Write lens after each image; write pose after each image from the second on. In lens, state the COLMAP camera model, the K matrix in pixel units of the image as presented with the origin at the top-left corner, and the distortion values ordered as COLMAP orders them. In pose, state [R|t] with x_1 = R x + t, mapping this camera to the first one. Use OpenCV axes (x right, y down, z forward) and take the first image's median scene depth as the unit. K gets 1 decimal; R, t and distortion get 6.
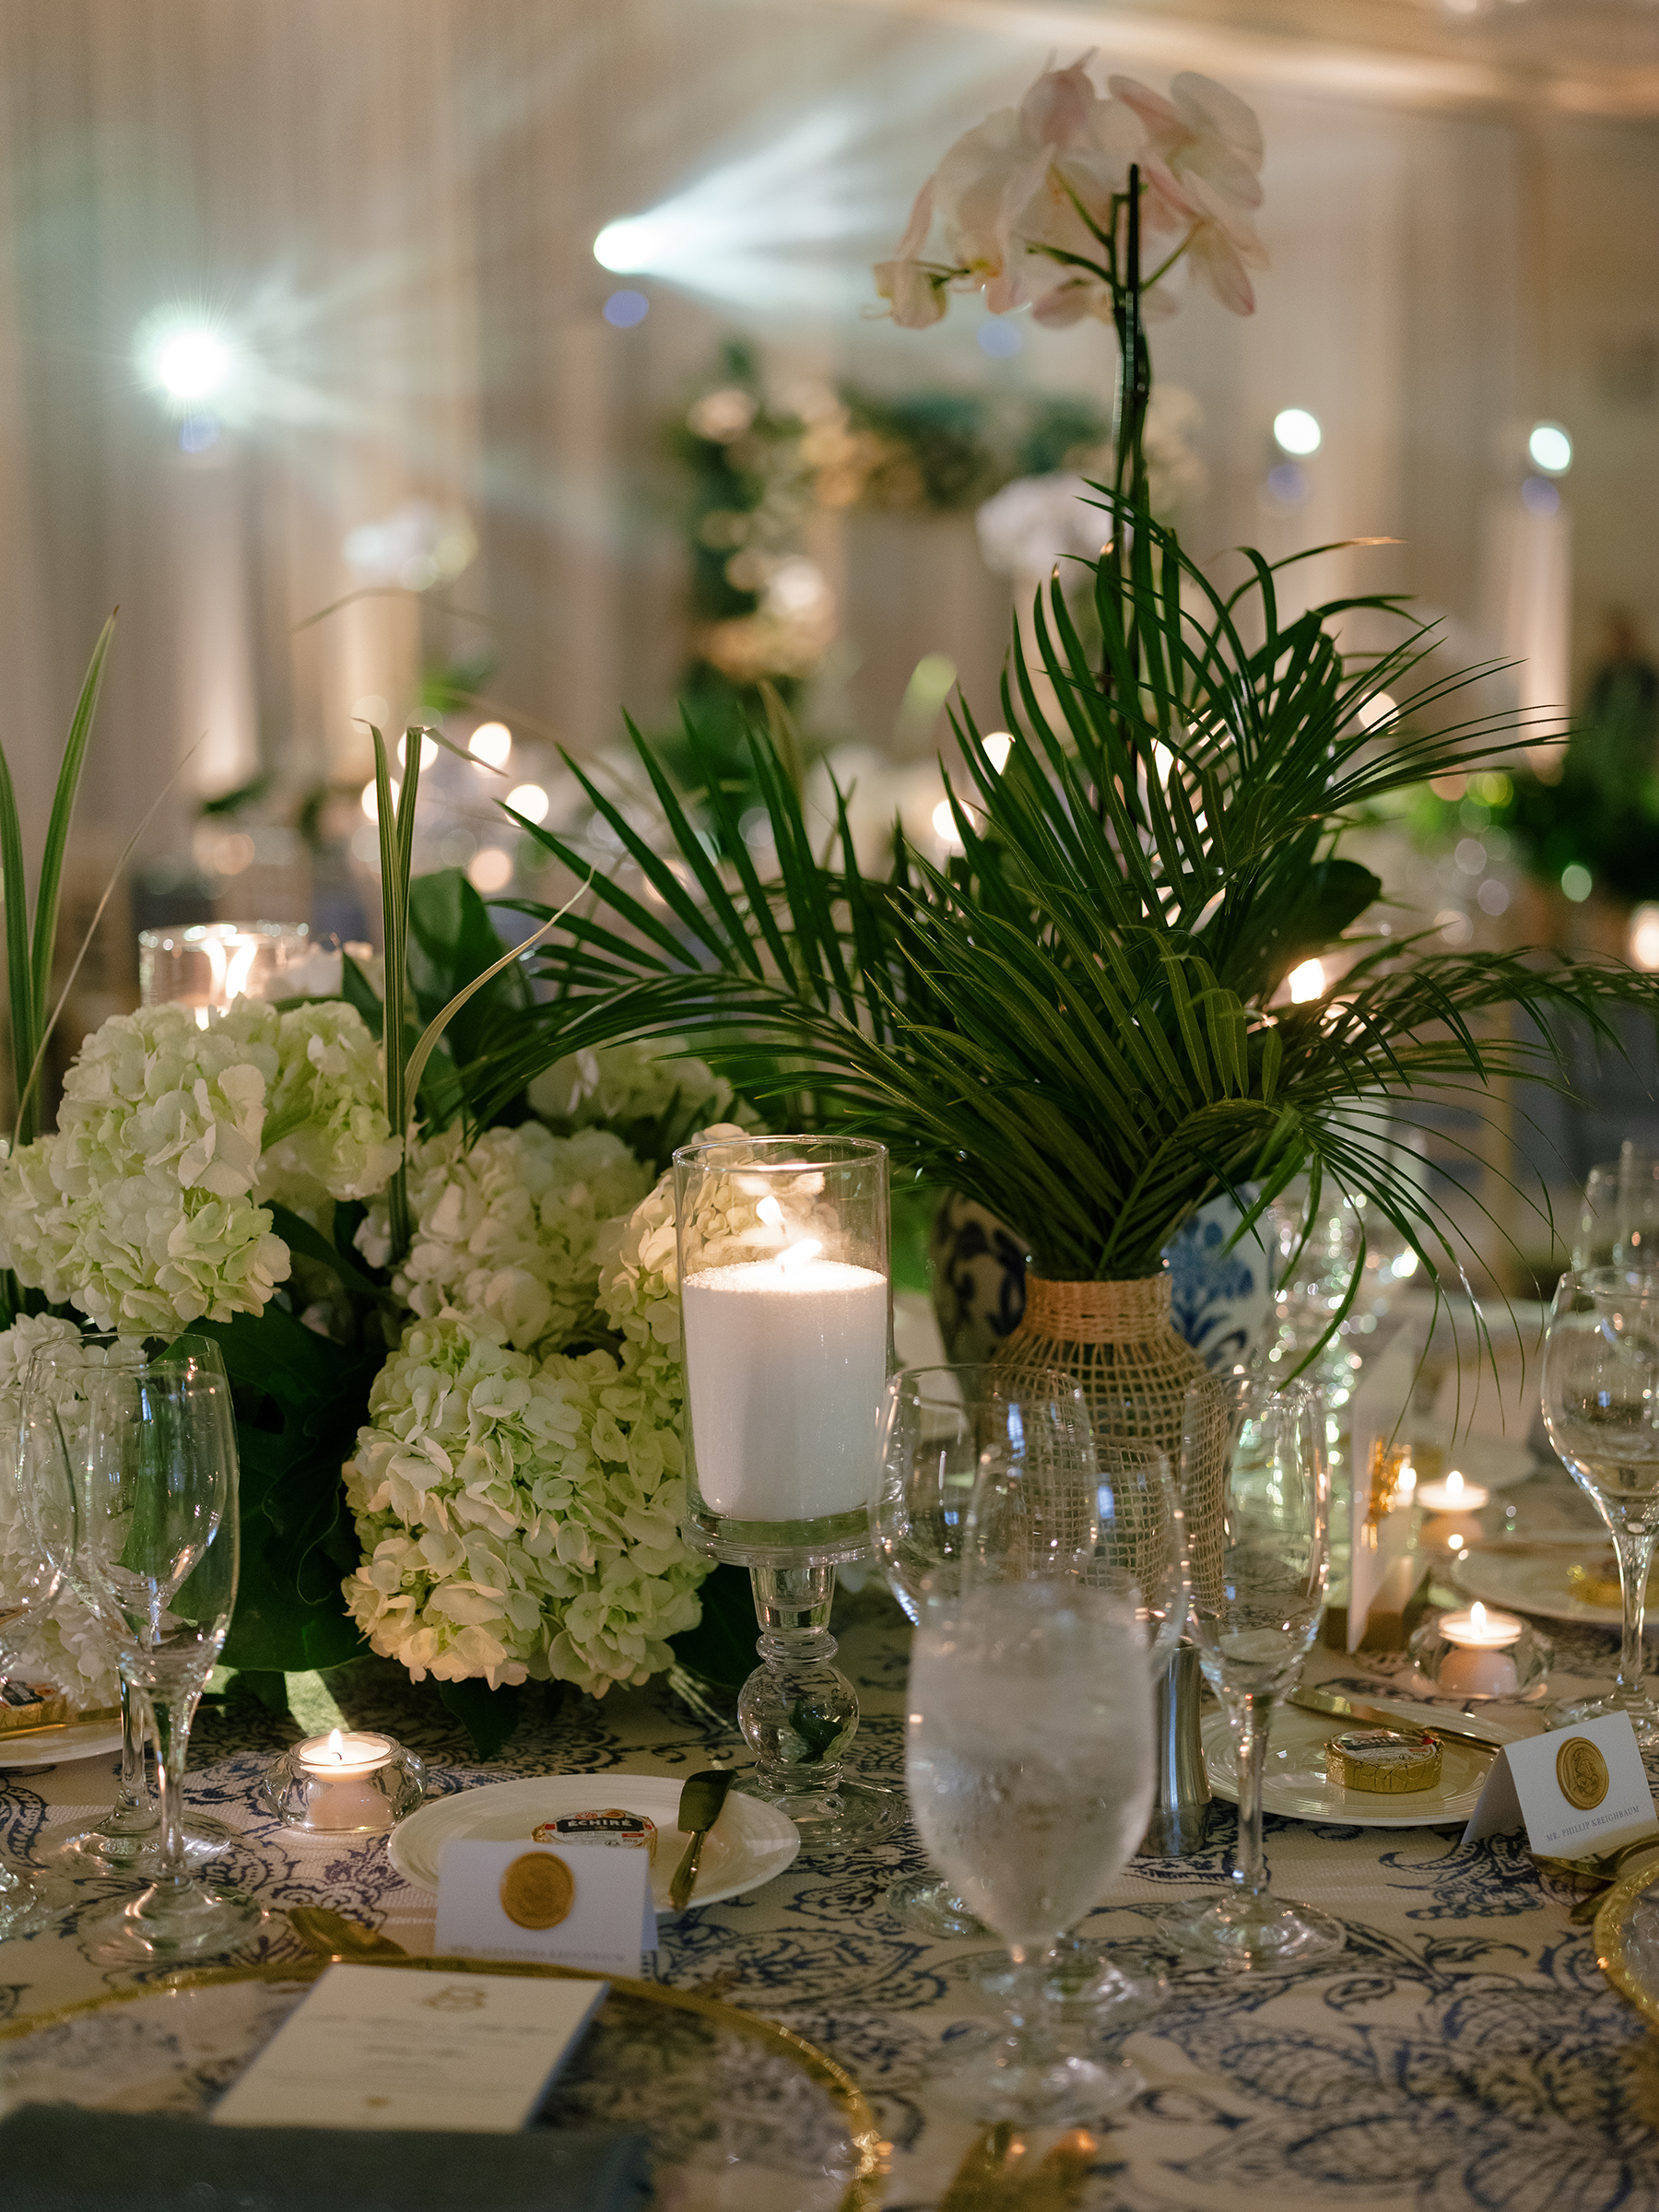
lens RADIAL K [[3562.3, 0, 829.5], [0, 3562.3, 1106.0], [0, 0, 1]] dist [0.007610, -0.055938]
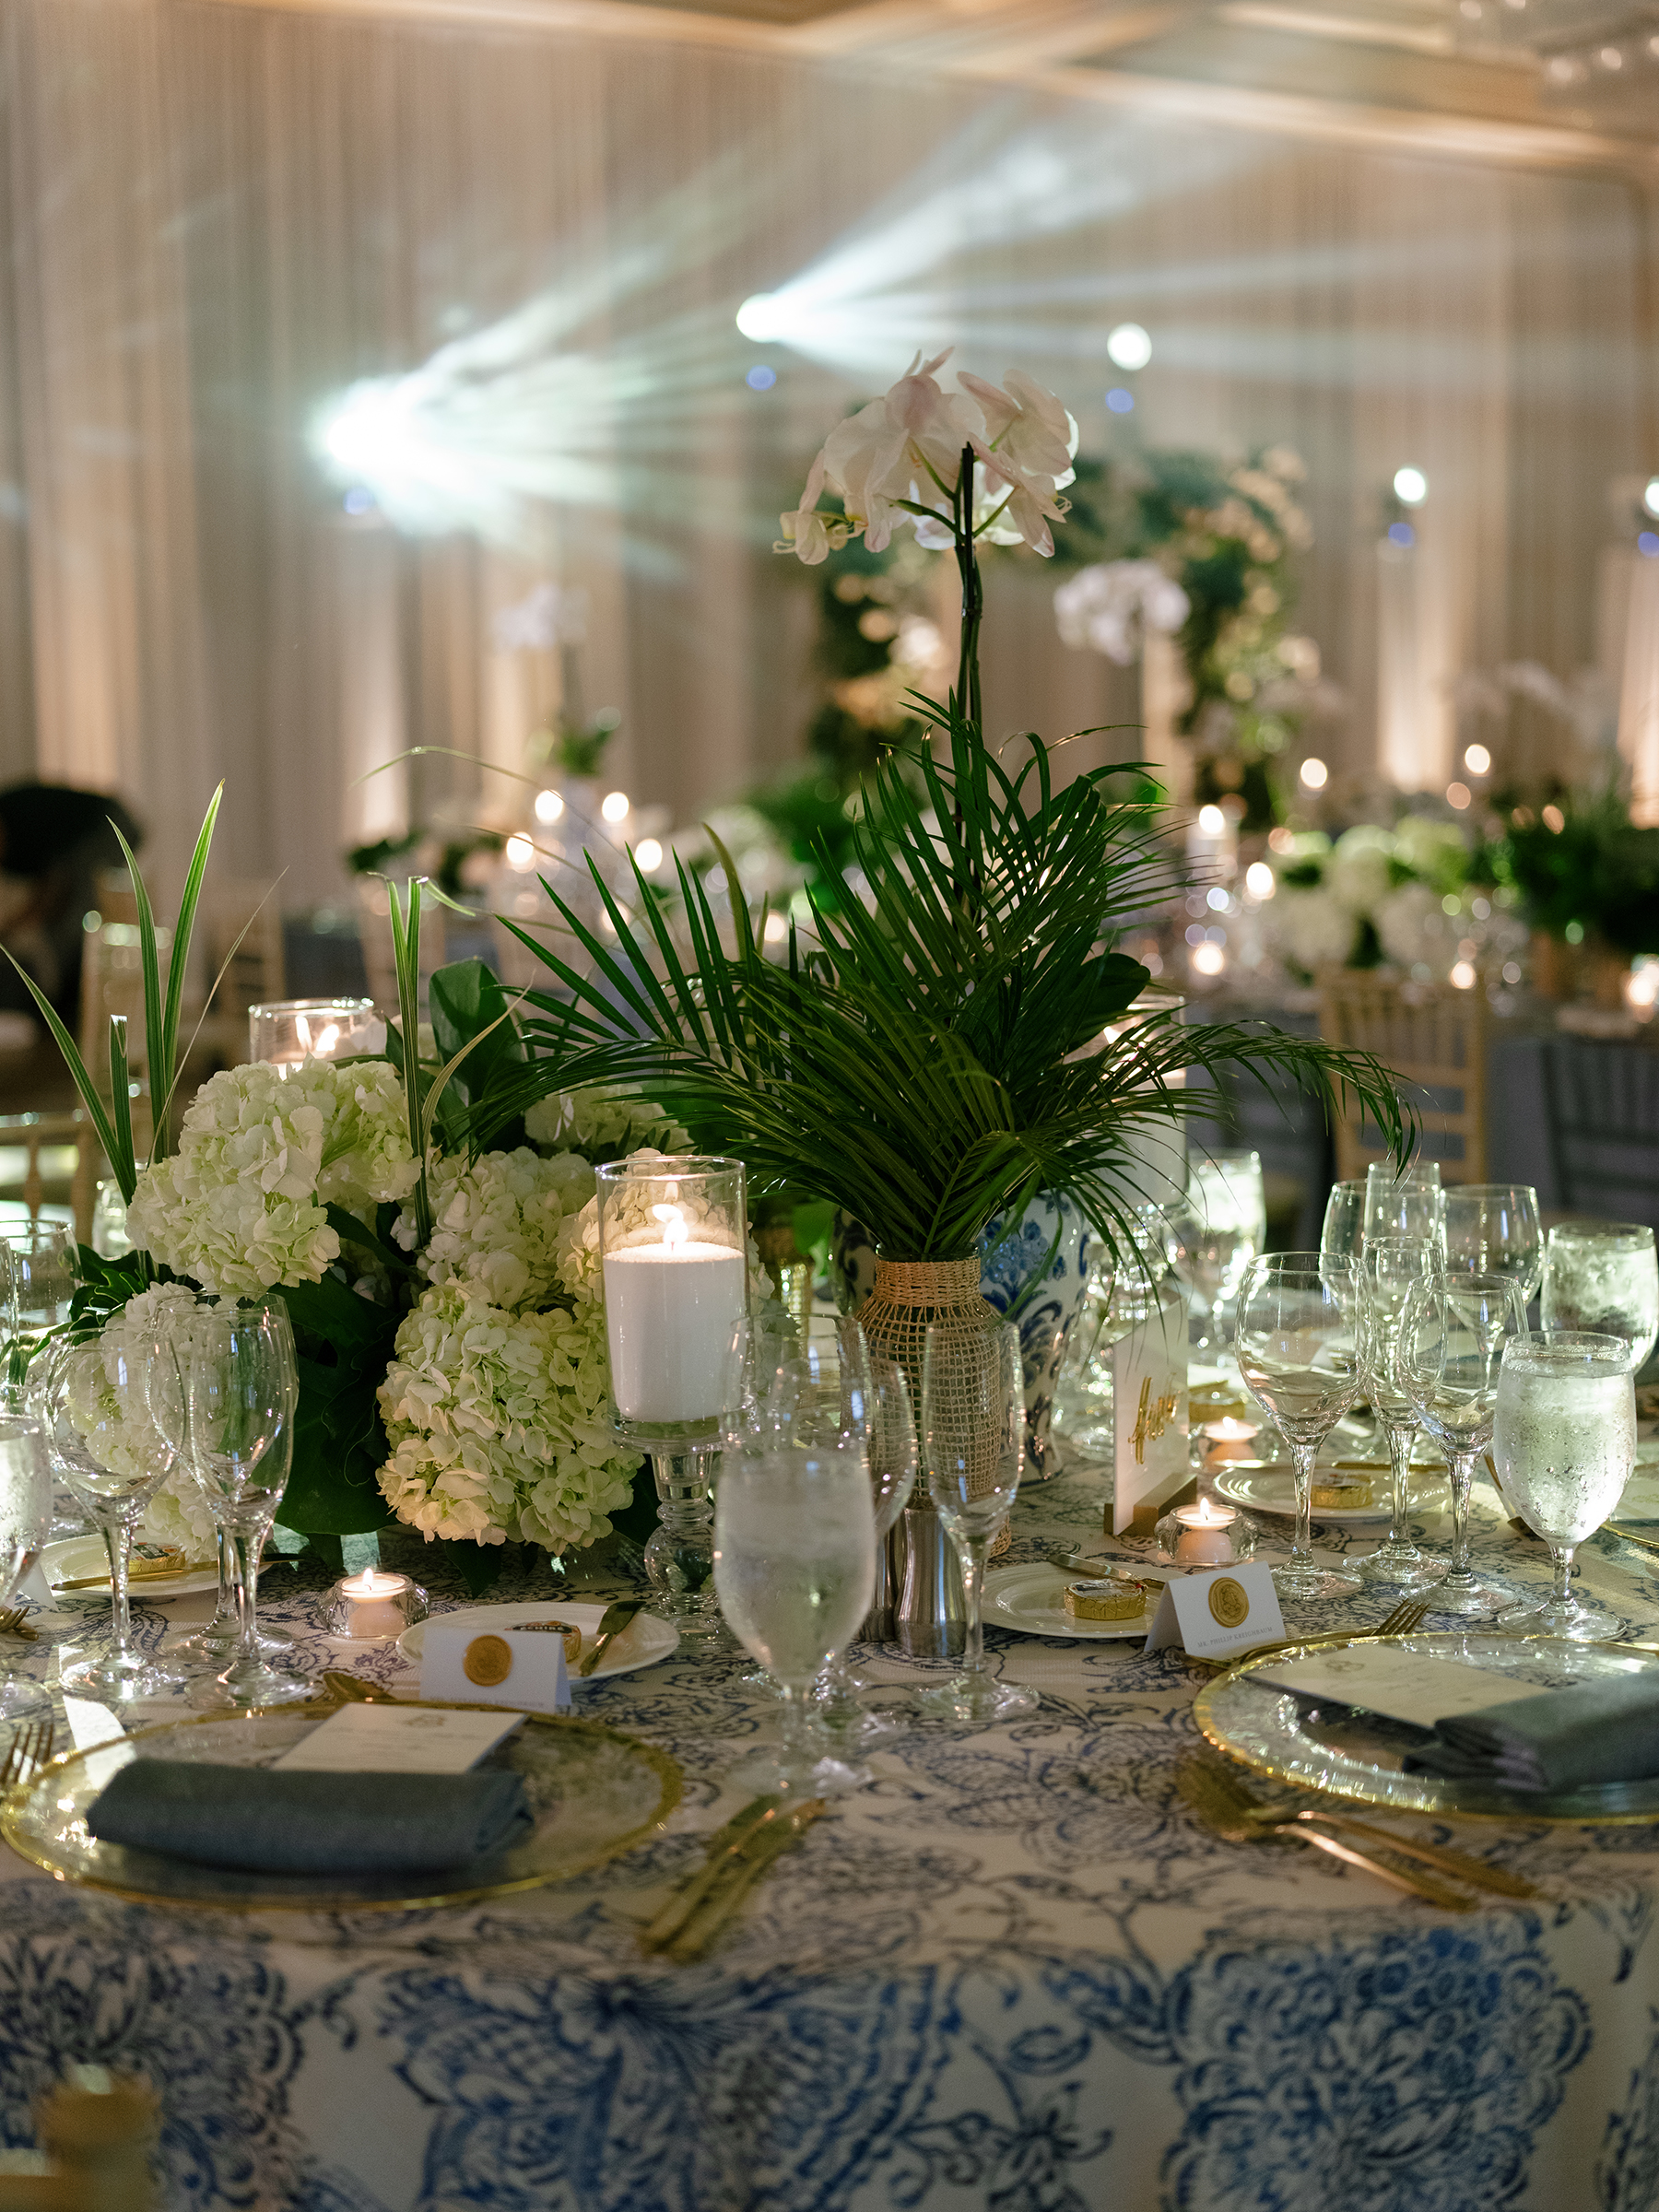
lens RADIAL K [[3562.3, 0, 829.5], [0, 3562.3, 1106.0], [0, 0, 1]] dist [0.007610, -0.055938]
pose [[0.998820, 0.000587, -0.048564, 0.113687], [-0.000967, 0.999969, -0.007804, -0.000805], [0.048558, 0.007842, 0.998790, -0.414566]]
